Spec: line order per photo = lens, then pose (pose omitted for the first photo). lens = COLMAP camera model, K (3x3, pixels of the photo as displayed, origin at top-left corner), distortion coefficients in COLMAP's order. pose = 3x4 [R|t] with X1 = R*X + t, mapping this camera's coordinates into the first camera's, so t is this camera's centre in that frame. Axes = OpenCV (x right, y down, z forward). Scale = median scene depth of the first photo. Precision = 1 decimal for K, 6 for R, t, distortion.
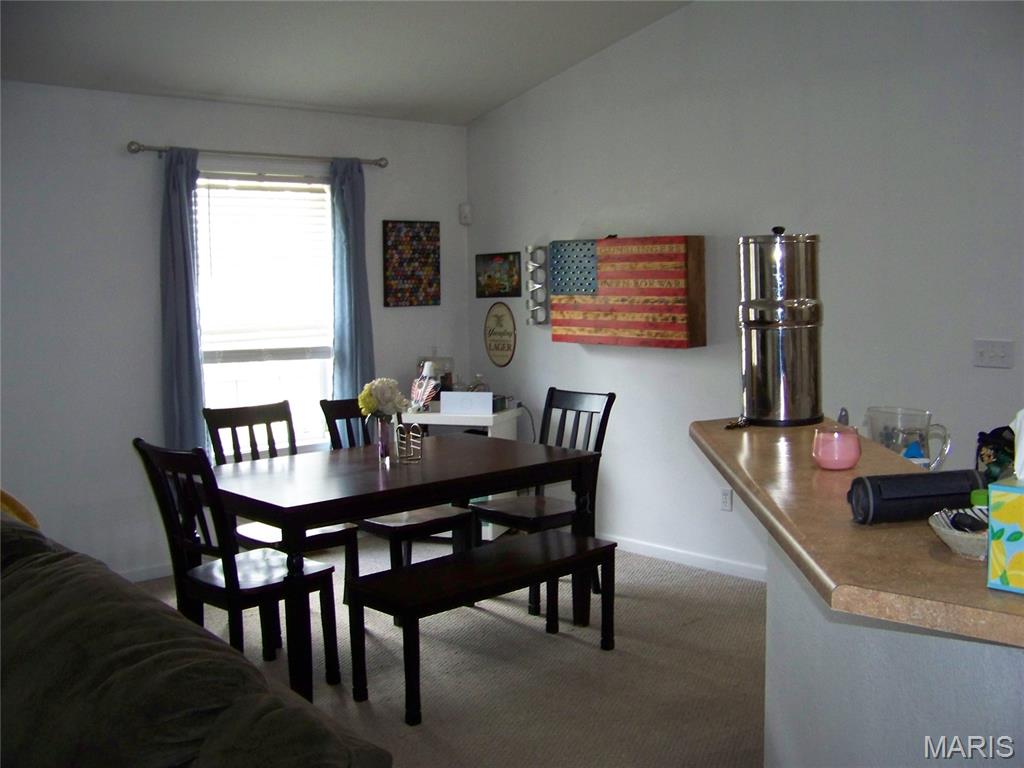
lens RADIAL K [[1083.8, 0, 533.5], [0, 1083.8, 367.6], [0, 0, 1]] dist [-0.265882, 0.381652]
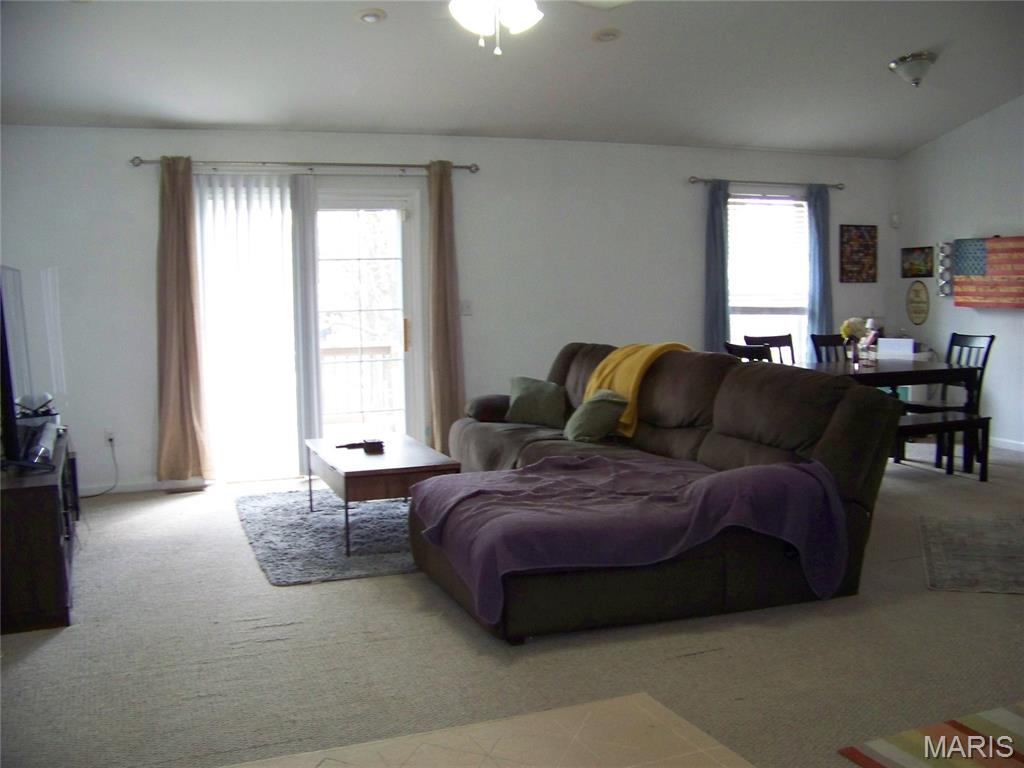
lens RADIAL K [[1083.8, 0, 533.5], [0, 1083.8, 367.6], [0, 0, 1]] dist [-0.265882, 0.381652]
pose [[0.935269, 0.030130, -0.352654, -0.013855], [-0.028308, 0.999546, 0.010325, 0.062653], [0.352805, 0.000326, 0.935697, -0.566479]]
